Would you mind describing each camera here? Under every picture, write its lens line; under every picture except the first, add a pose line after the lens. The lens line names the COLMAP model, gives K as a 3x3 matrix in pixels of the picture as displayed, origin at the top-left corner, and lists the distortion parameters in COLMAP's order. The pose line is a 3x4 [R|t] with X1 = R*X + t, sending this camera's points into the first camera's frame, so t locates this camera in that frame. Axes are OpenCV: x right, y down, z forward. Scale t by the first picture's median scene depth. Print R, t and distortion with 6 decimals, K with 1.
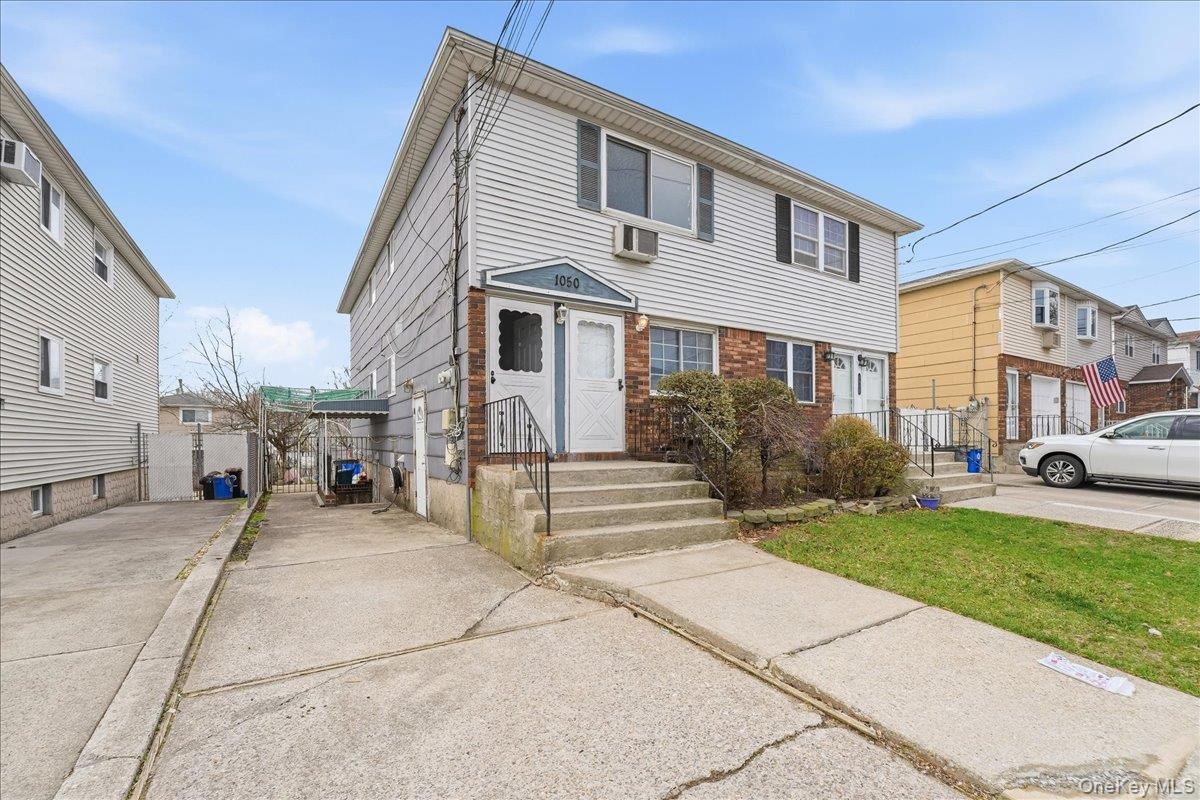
lens RADIAL K [[514.4, 0, 599.2], [0, 514.4, 441.9], [0, 0, 1]] dist [-0.017858, 0.000117]
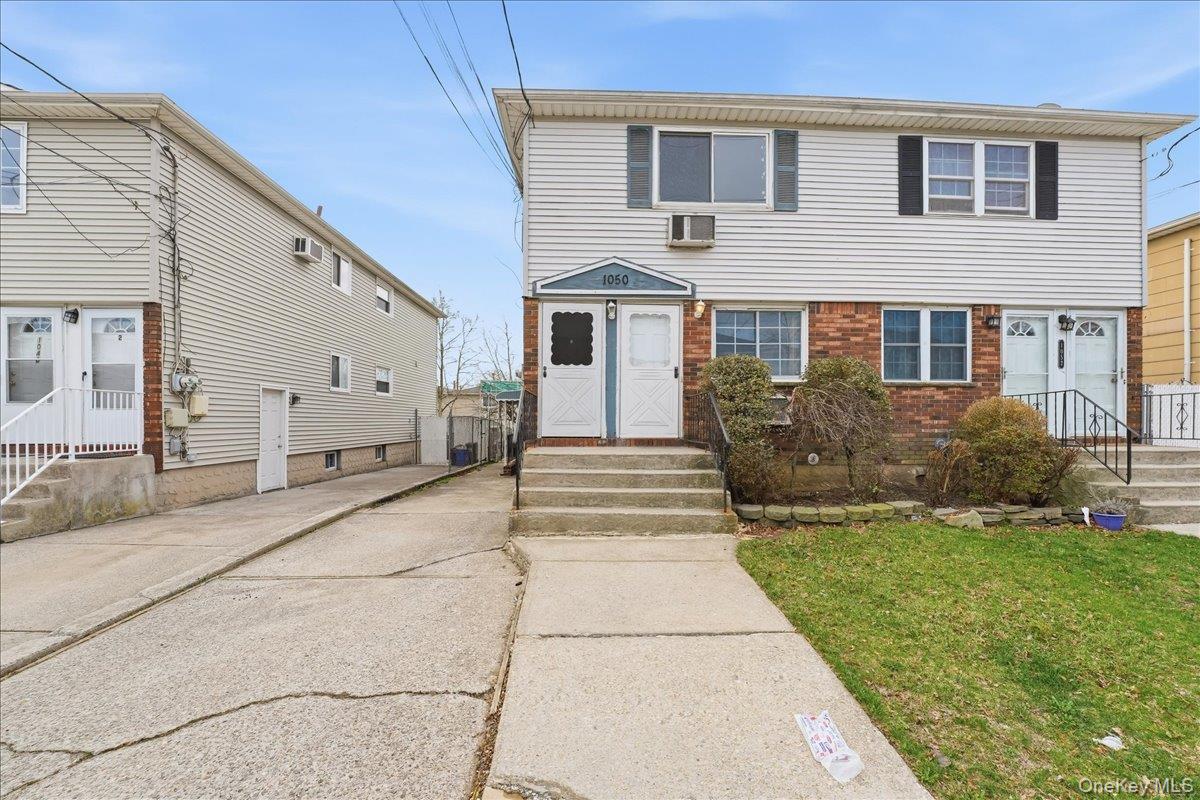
lens RADIAL K [[499.3, 0, 602.7], [0, 499.3, 423.7], [0, 0, 1]] dist [-0.017402, 0.000129]
pose [[0.872405, 0.010046, -0.488681, 0.396308], [-0.009104, 0.999949, 0.004303, -0.012155], [0.488700, 0.000695, 0.872452, 0.065745]]
